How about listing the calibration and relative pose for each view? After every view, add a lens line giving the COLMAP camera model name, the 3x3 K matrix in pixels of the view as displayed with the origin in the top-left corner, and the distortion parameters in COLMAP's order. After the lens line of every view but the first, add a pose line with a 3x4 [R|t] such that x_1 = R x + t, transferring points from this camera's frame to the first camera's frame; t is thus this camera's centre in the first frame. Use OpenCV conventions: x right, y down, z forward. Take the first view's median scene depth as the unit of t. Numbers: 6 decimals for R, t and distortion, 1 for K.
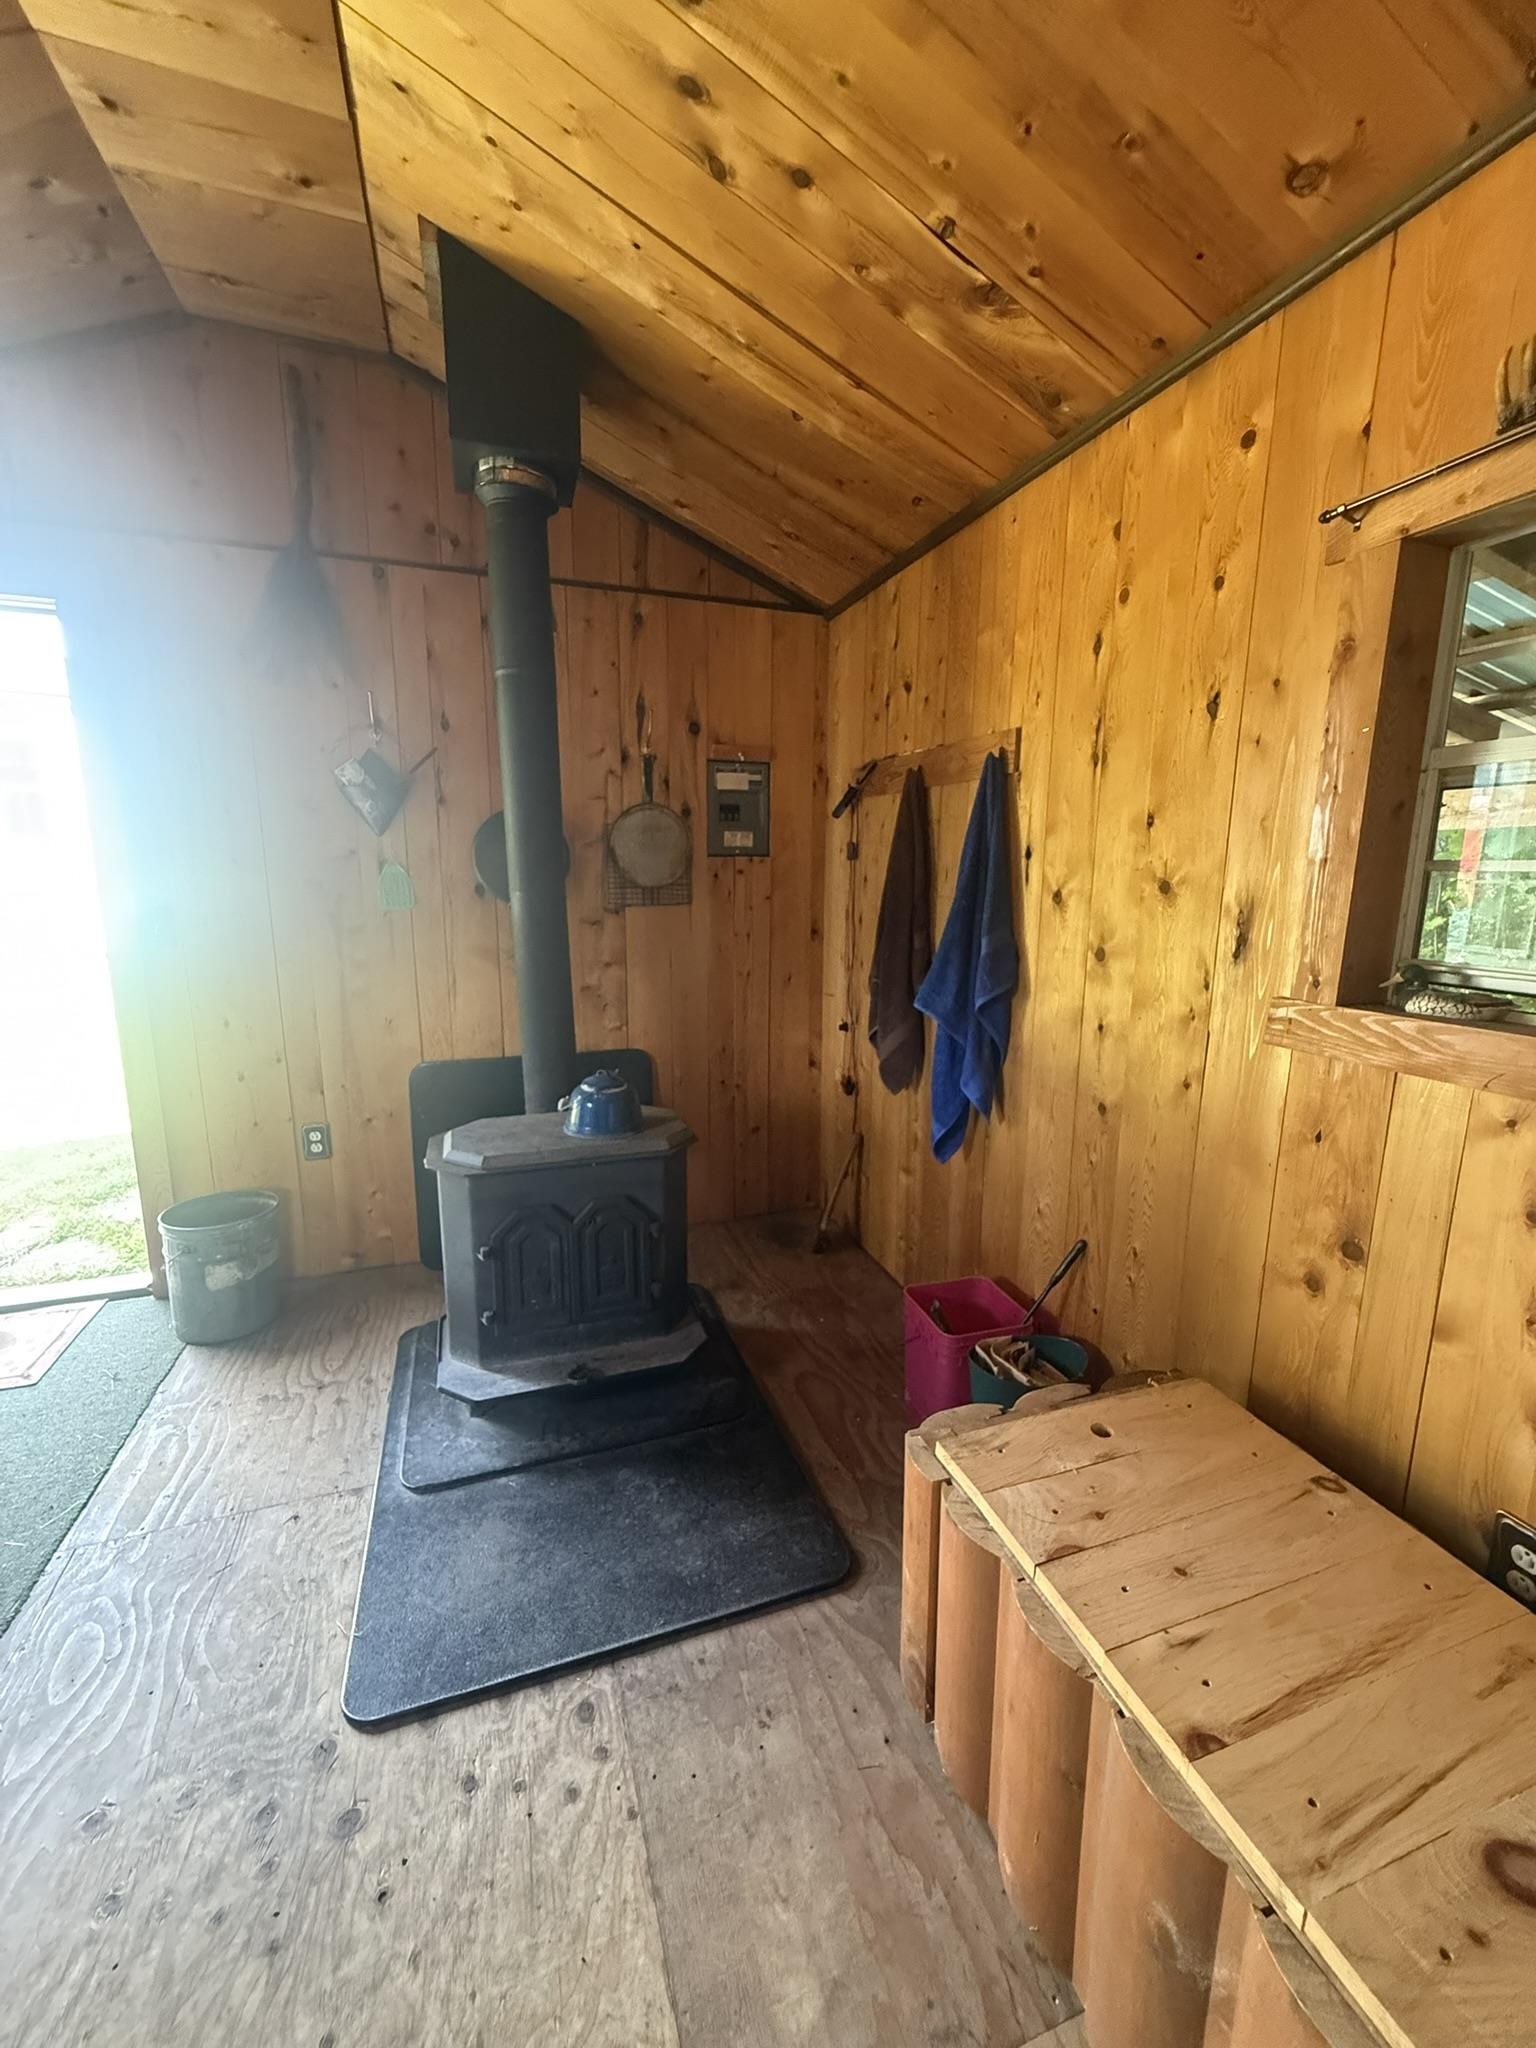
lens RADIAL K [[817.6, 0, 755.1], [0, 817.6, 1017.5], [0, 0, 1]] dist [0.000900, 0.000363]
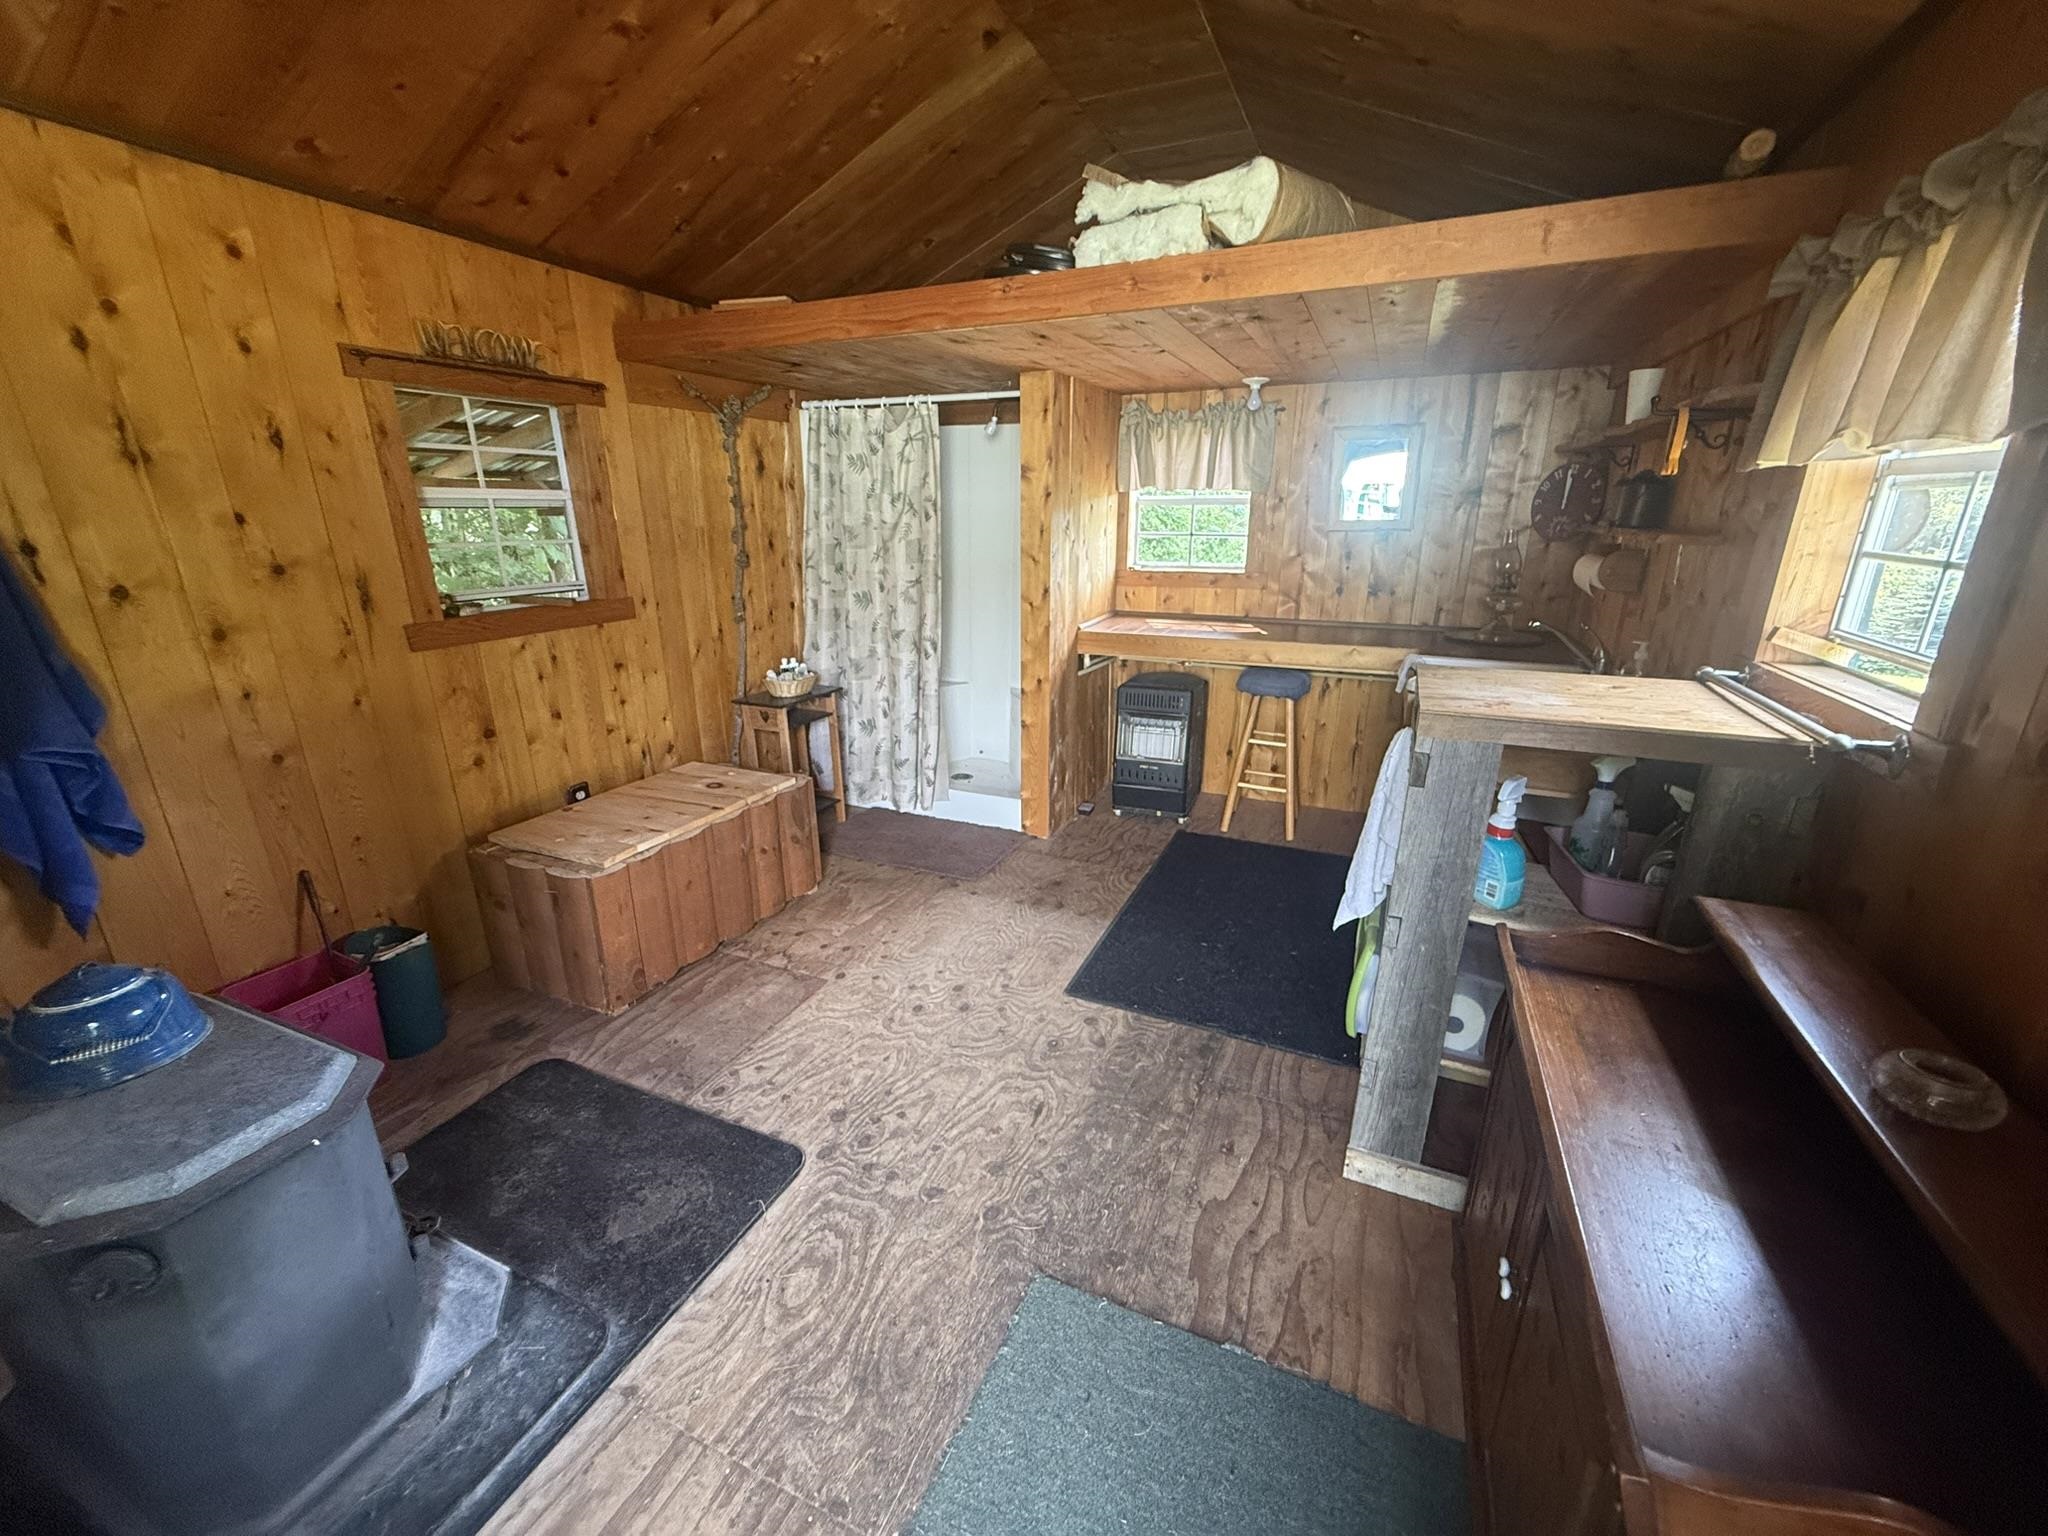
lens RADIAL K [[817.6, 0, 1013.5], [0, 817.6, 771.2], [0, 0, 1]] dist [0.000900, 0.000363]
pose [[-0.730999, -0.202015, 0.651790, -1.495832], [0.129452, 0.896775, 0.423128, -0.313003], [-0.669987, 0.393682, -0.629390, 1.323564]]
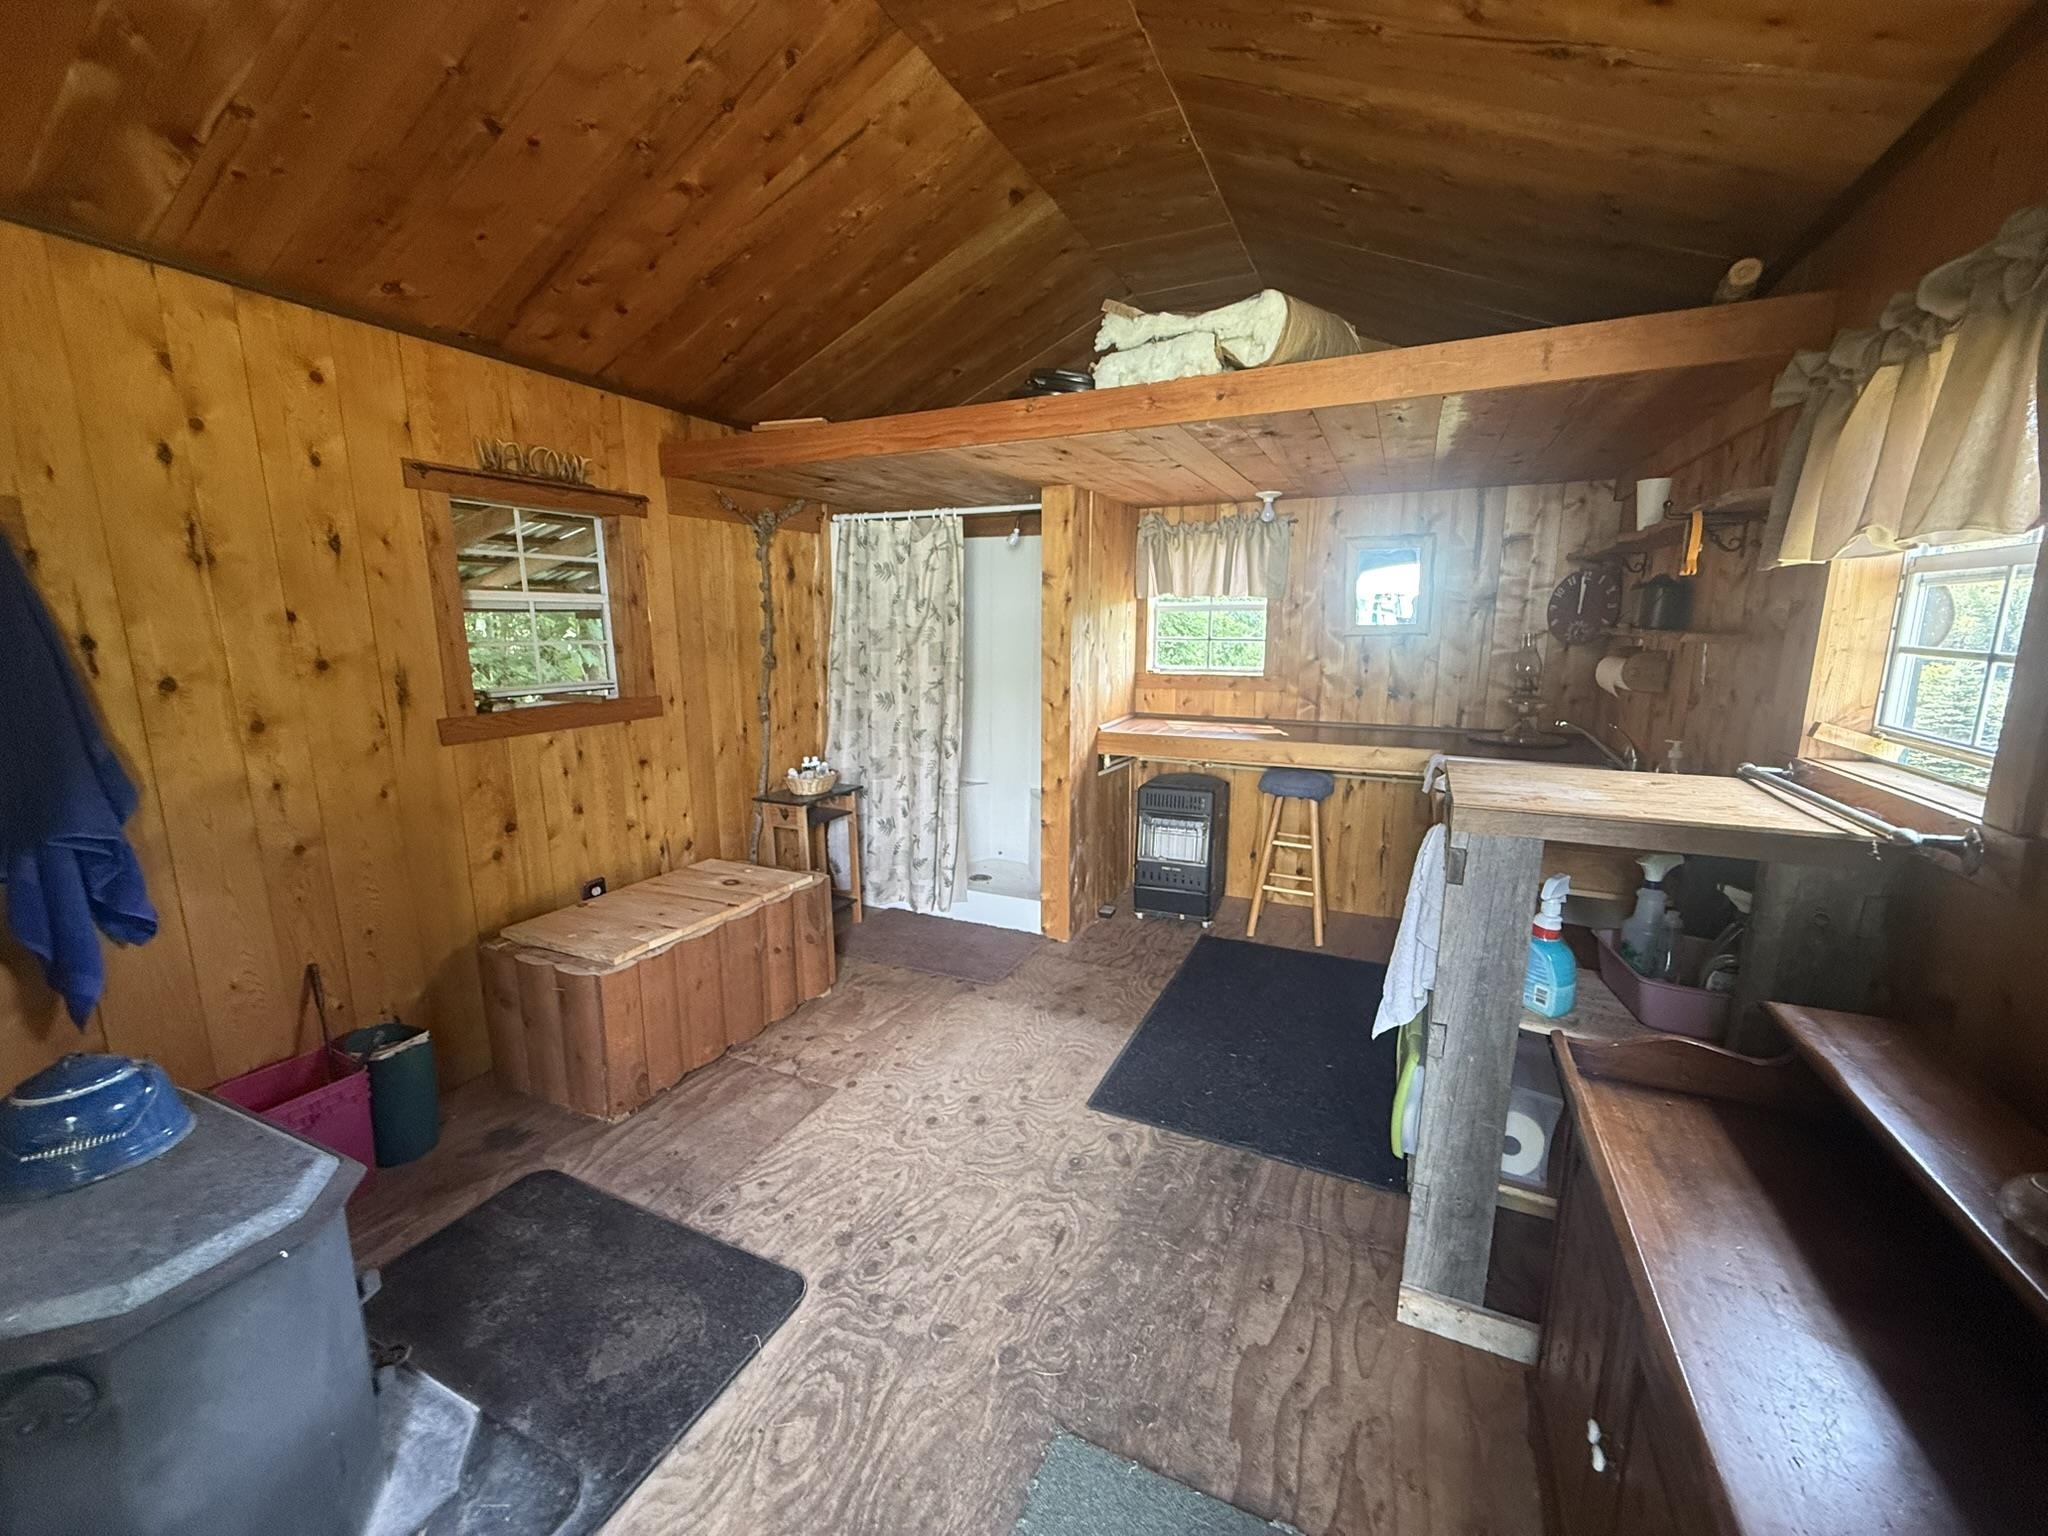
lens RADIAL K [[817.6, 0, 1013.4], [0, 817.6, 771.7], [0, 0, 1]] dist [0.000900, 0.000363]
pose [[-0.715049, -0.120934, 0.688535, -1.481763], [0.130861, 0.944358, 0.301768, -0.289041], [-0.686717, 0.305881, -0.659436, 1.321456]]
